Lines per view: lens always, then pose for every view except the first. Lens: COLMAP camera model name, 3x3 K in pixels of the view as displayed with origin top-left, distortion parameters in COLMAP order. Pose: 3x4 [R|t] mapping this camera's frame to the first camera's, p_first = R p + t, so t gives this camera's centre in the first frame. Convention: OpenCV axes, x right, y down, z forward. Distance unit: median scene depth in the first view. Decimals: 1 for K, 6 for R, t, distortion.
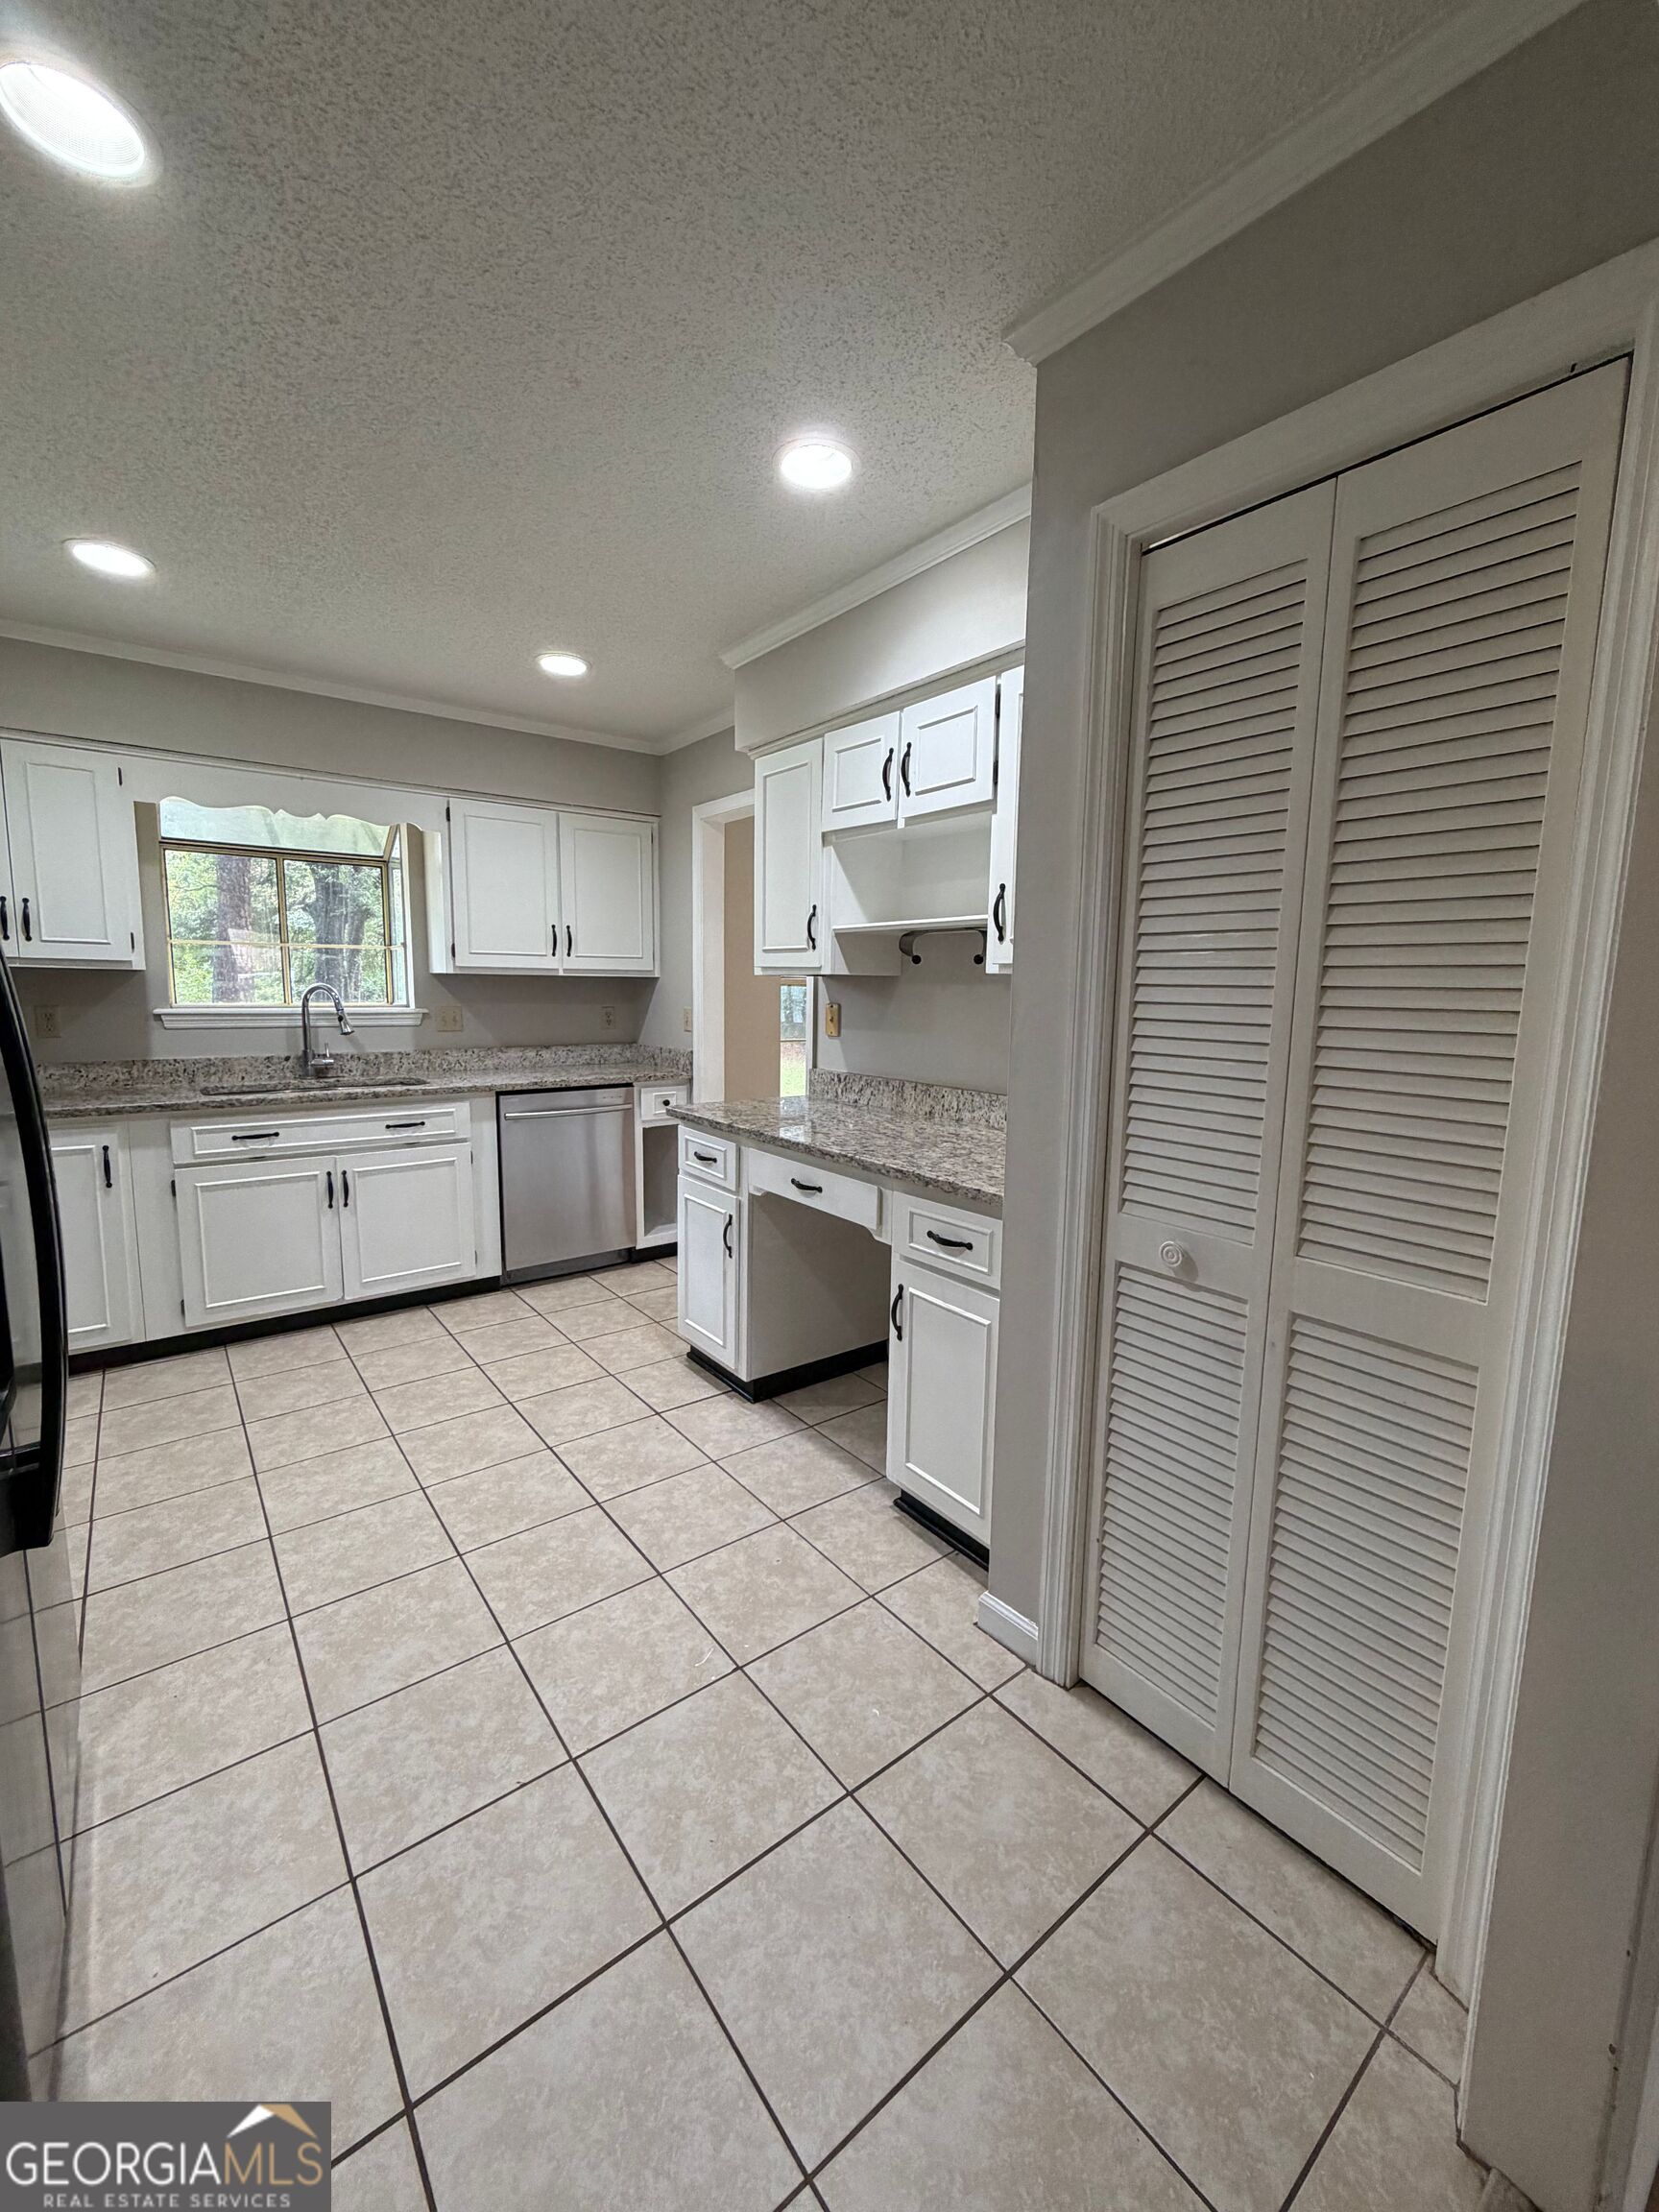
lens RADIAL K [[881.1, 0, 833.0], [0, 881.1, 1096.4], [0, 0, 1]] dist [0.000017, 0.000289]
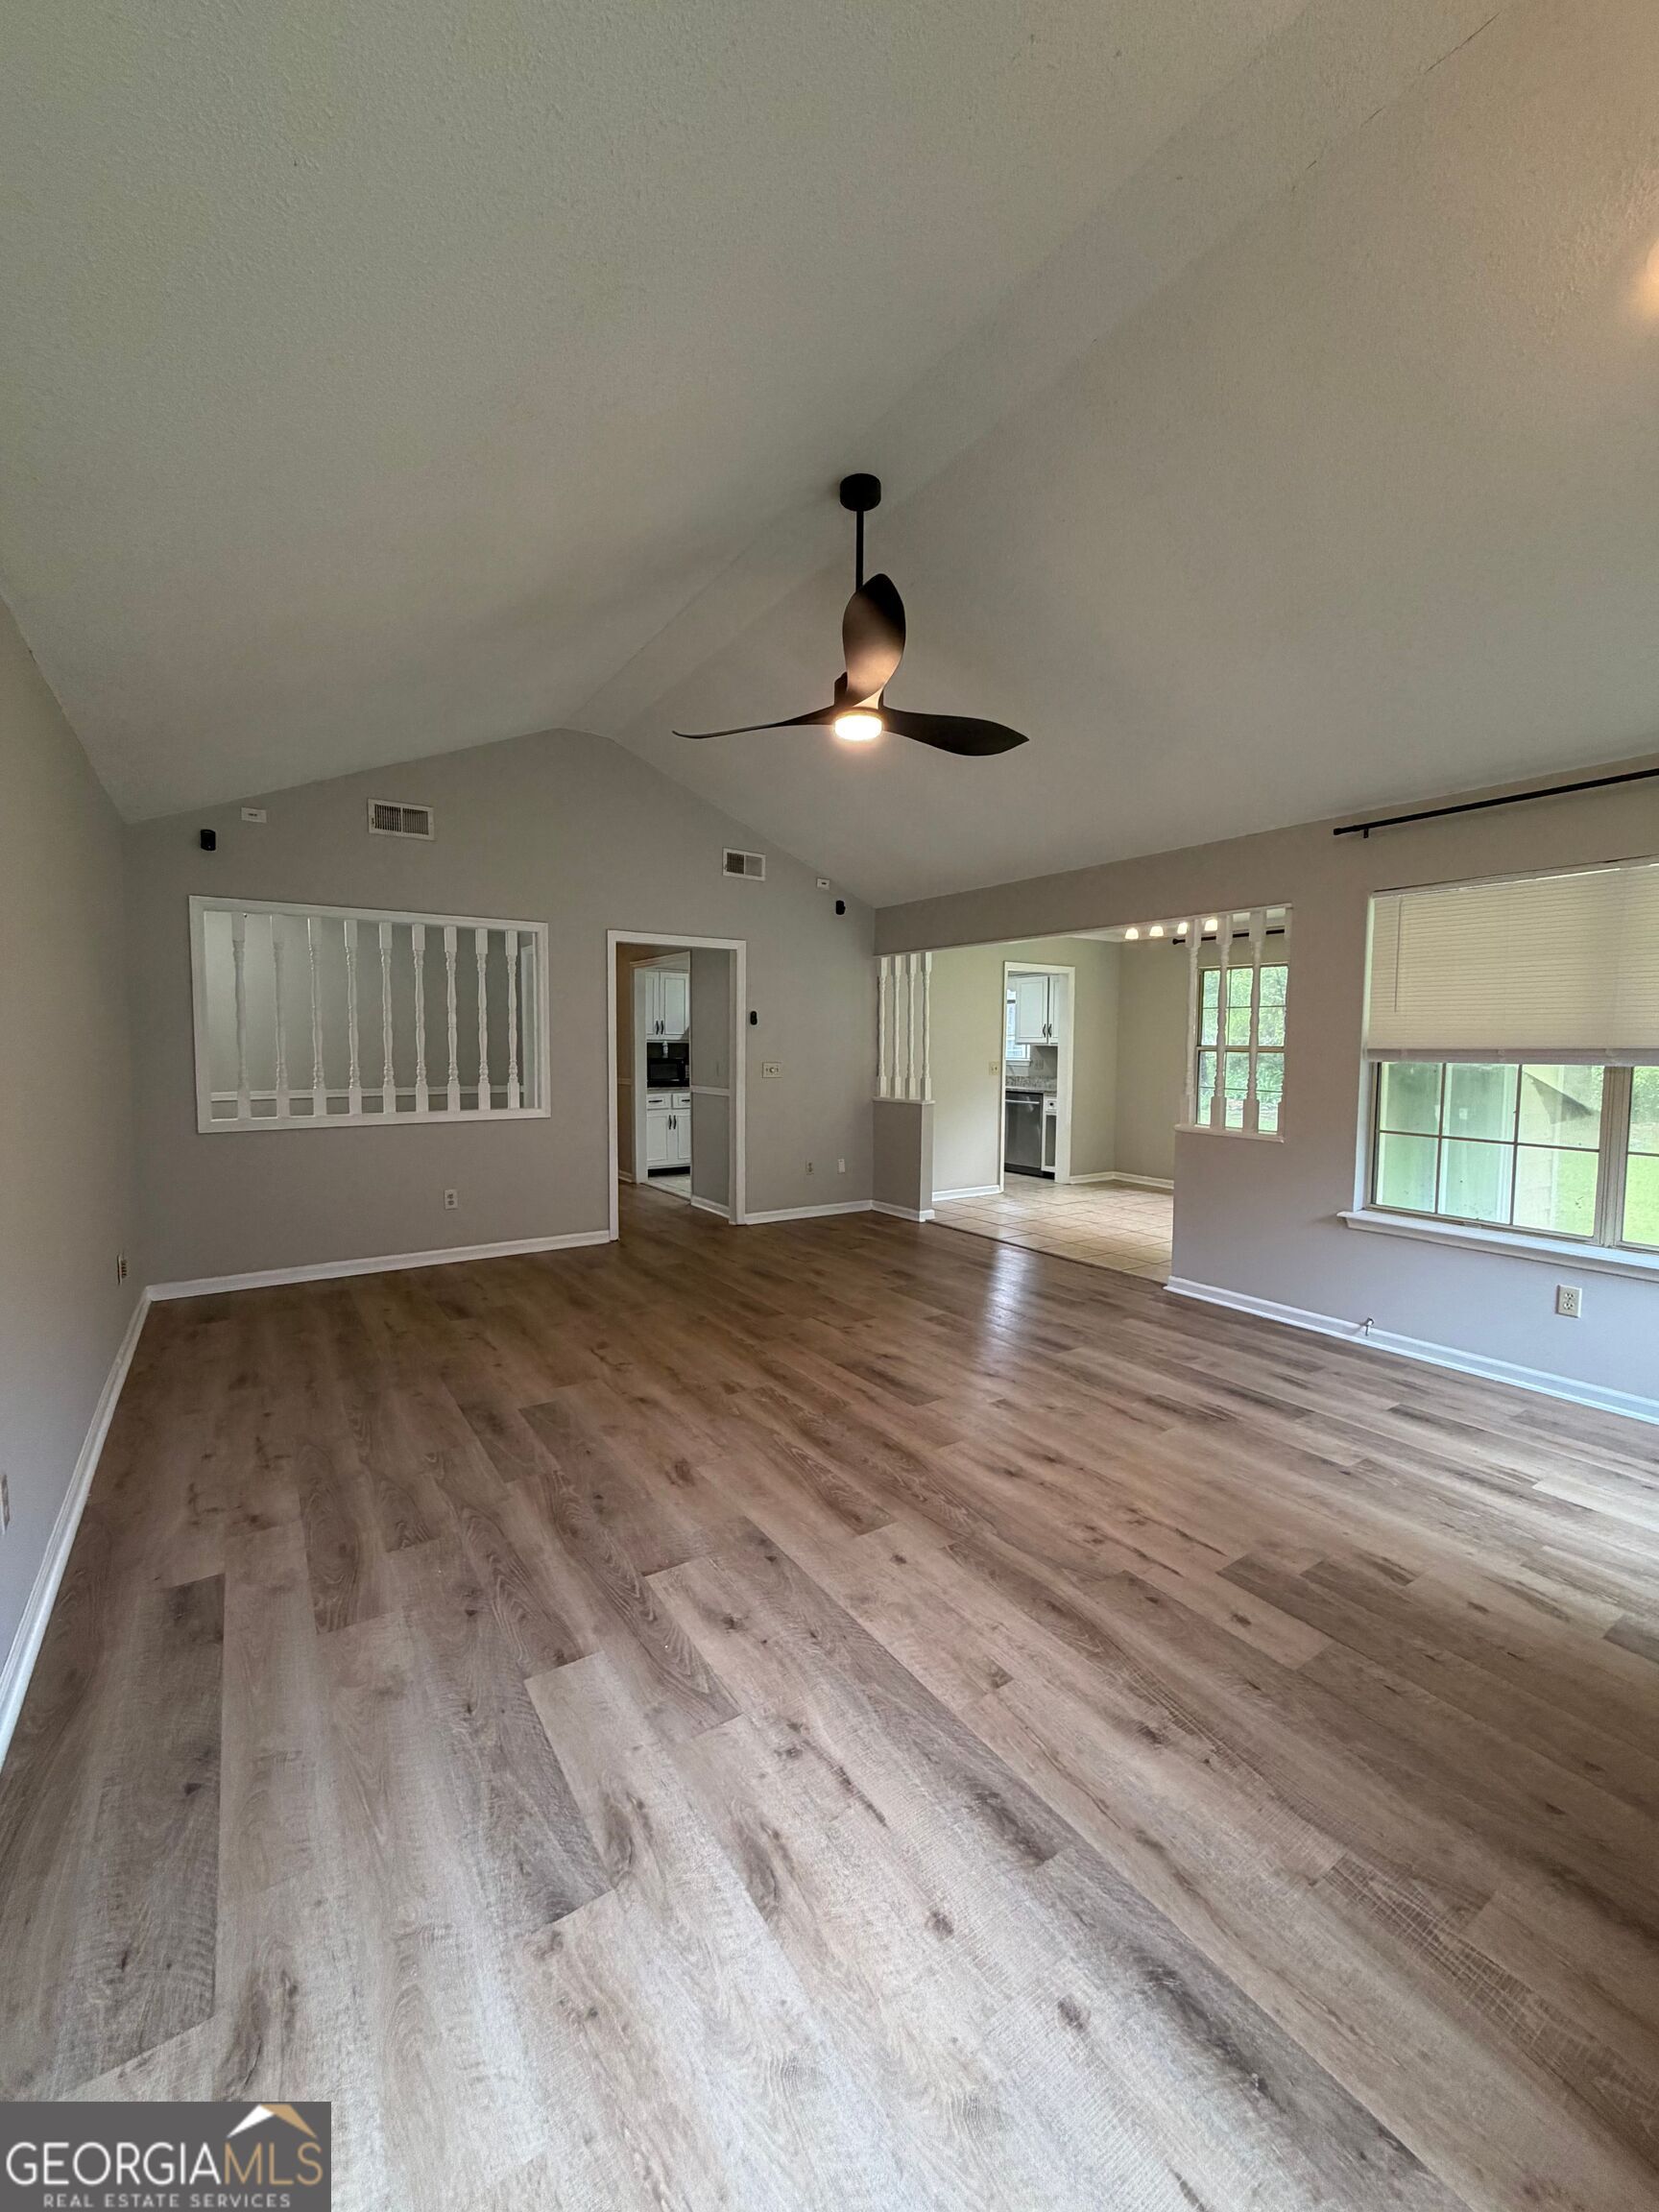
lens RADIAL K [[881.1, 0, 831.7], [0, 881.1, 1098.4], [0, 0, 1]] dist [0.000017, 0.000289]
pose [[-0.061204, 0.049521, -0.996896, 3.454428], [-0.137236, 0.988865, 0.057547, -0.100533], [0.988646, 0.140332, -0.053726, 1.020335]]
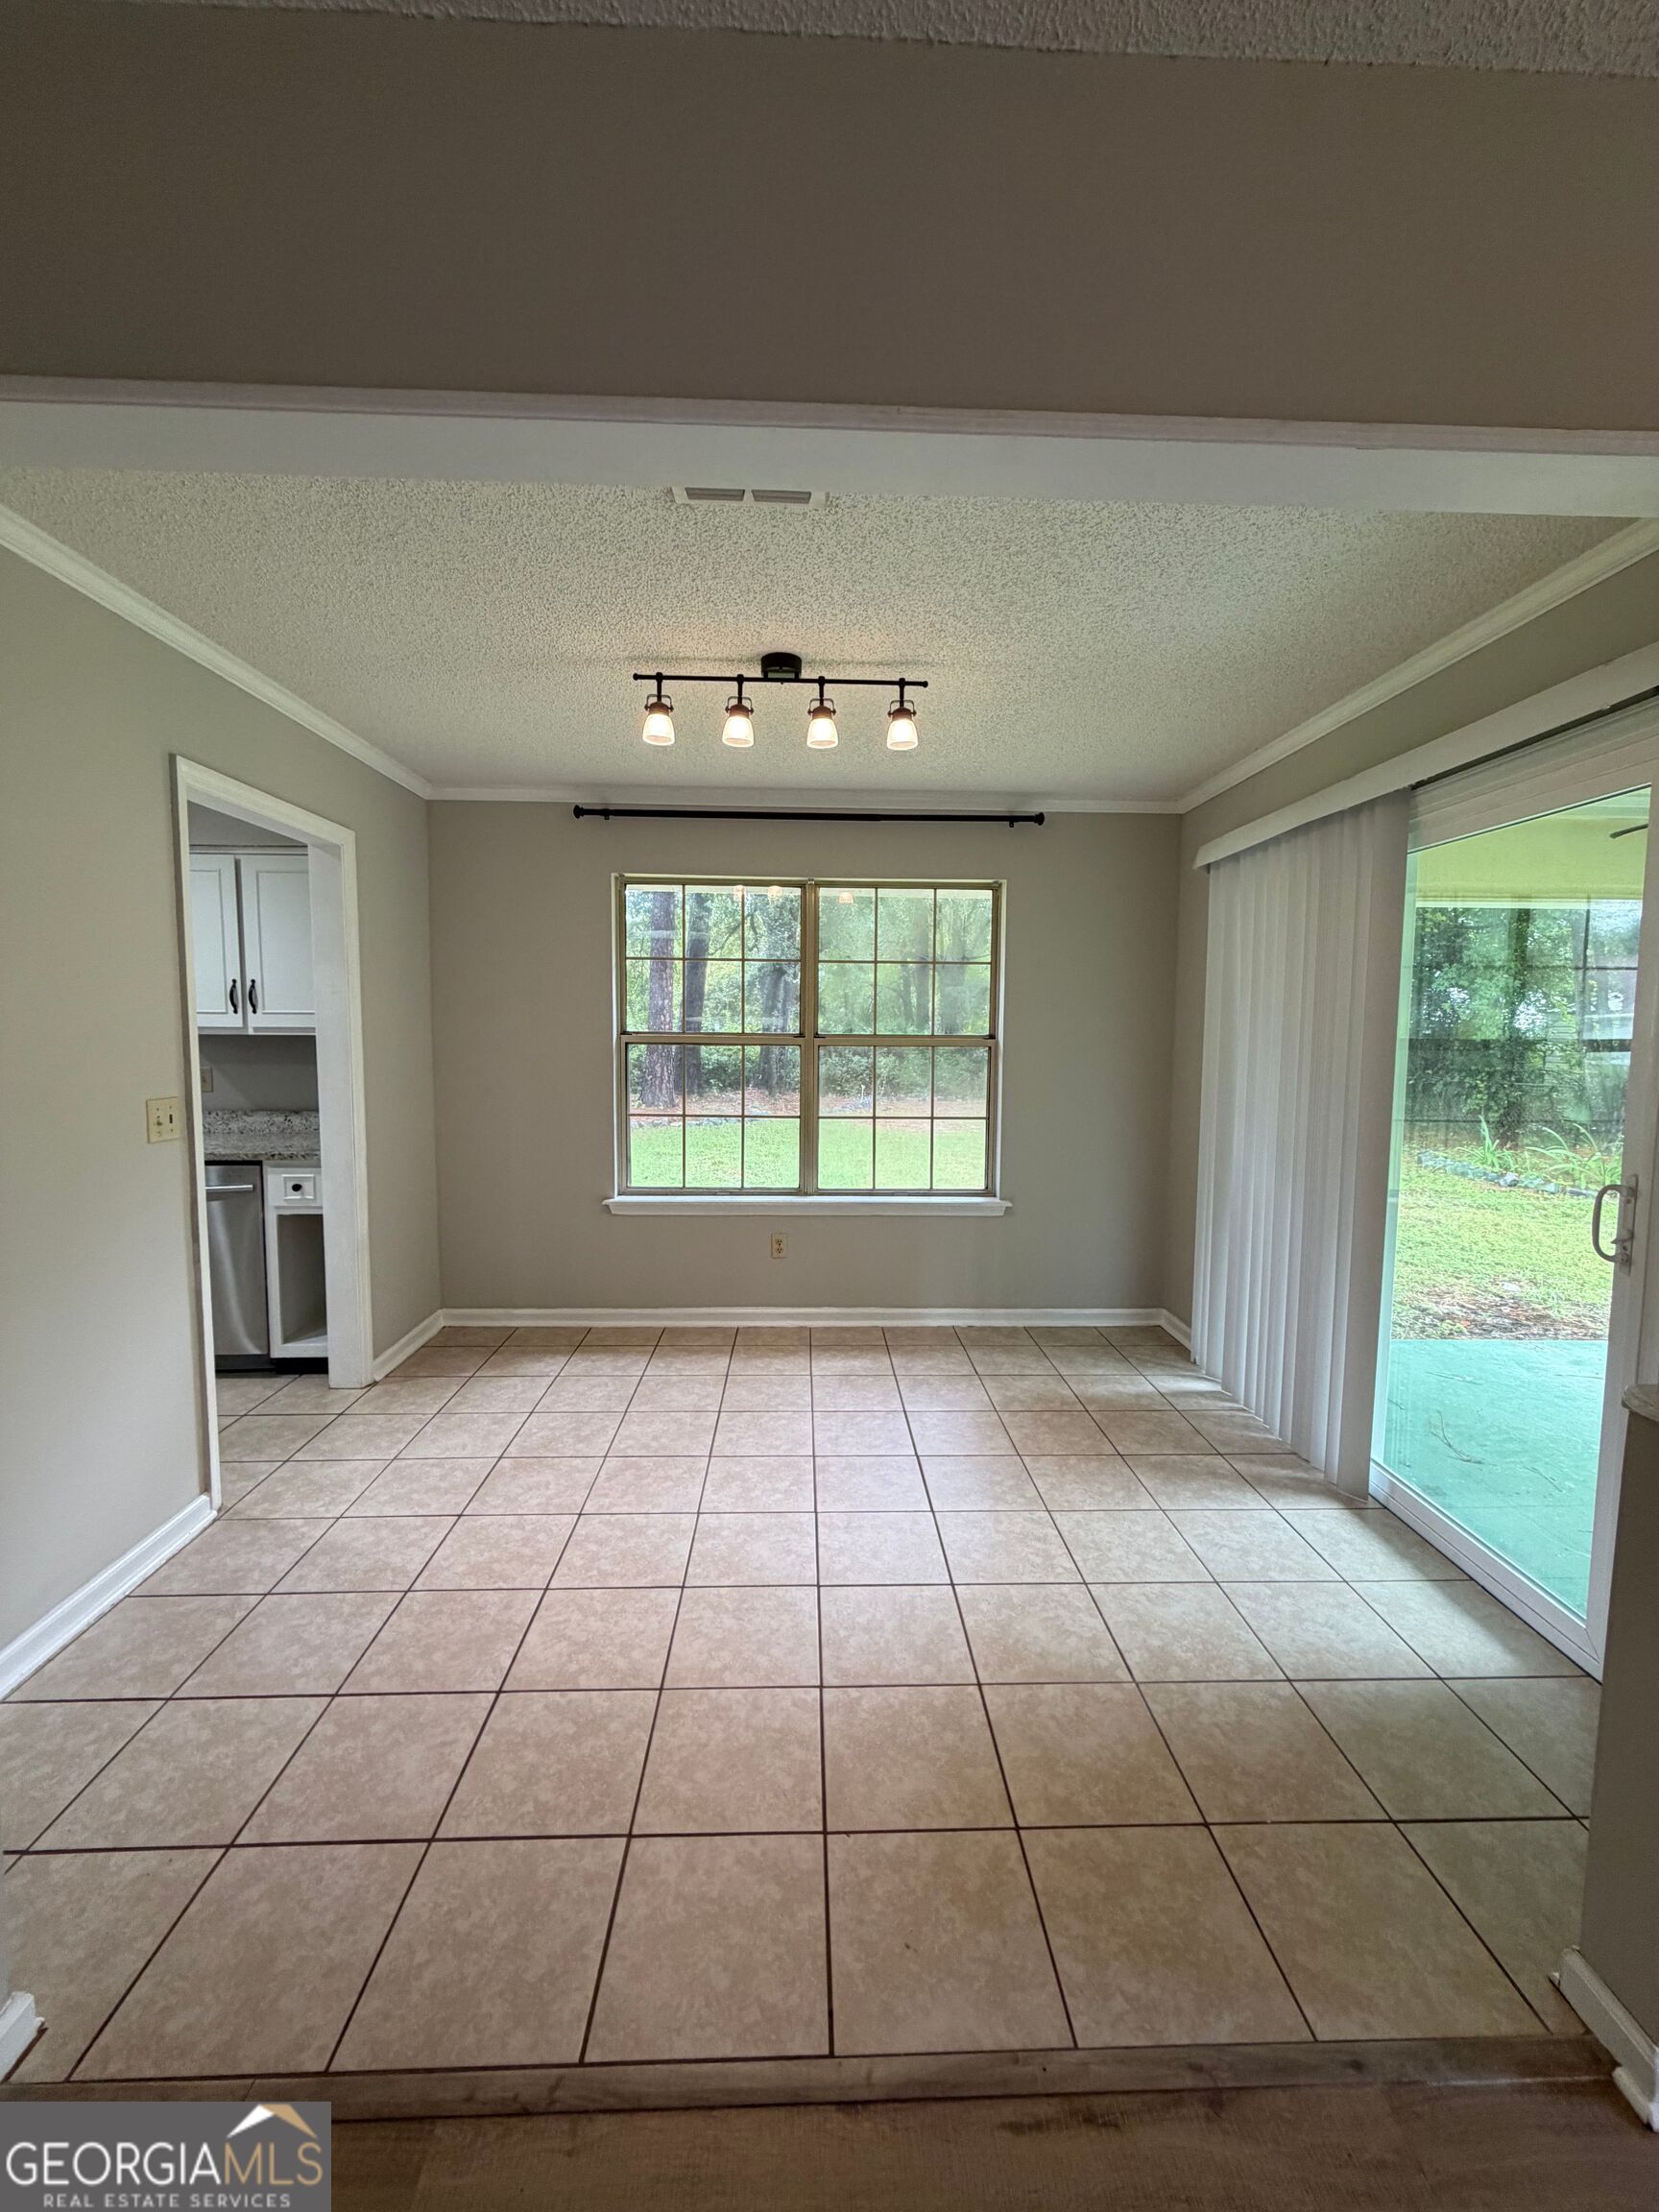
lens RADIAL K [[881.1, 0, 831.5], [0, 881.1, 1098.3], [0, 0, 1]] dist [0.000017, 0.000289]
pose [[0.812874, 0.040664, -0.581018, 1.215889], [-0.071160, 0.997020, -0.029778, -0.152601], [0.578076, 0.065551, 0.813346, 1.066734]]
